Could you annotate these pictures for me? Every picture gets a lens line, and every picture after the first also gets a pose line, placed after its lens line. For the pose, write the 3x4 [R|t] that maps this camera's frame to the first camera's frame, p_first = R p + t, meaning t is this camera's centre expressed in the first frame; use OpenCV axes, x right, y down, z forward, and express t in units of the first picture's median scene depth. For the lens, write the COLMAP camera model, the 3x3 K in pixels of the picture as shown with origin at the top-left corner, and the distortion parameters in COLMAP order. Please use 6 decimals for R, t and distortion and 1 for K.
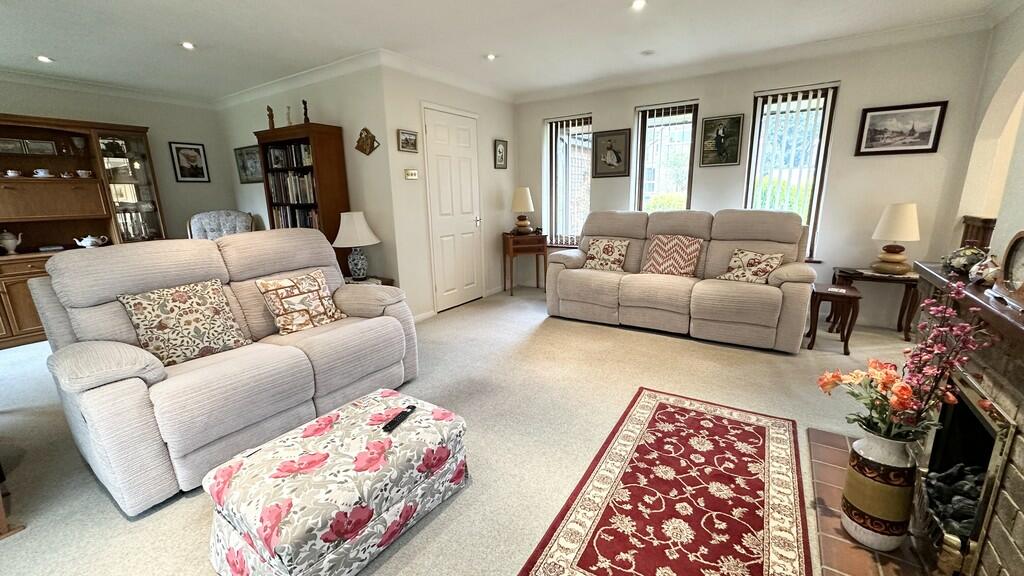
lens RADIAL K [[404.9, 0, 509.9], [0, 404.9, 286.7], [0, 0, 1]] dist [-0.001472, -0.000253]
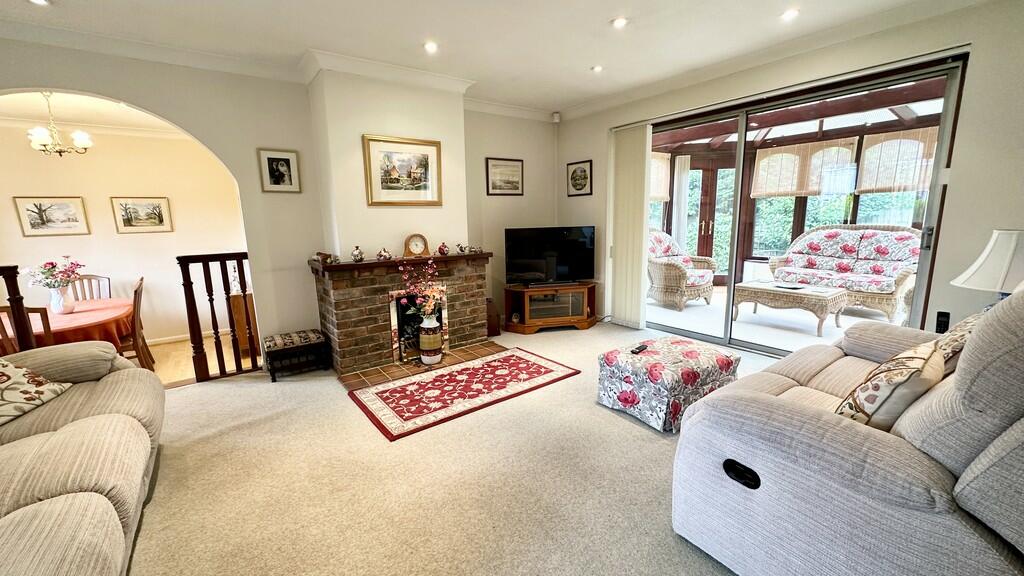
lens RADIAL K [[404.9, 0, 515.2], [0, 404.9, 290.1], [0, 0, 1]] dist [-0.001472, -0.000253]
pose [[-0.936424, -0.018666, 0.350374, -0.264837], [0.121792, 0.919203, 0.374476, -0.397984], [-0.329055, 0.393341, -0.858490, 1.763910]]
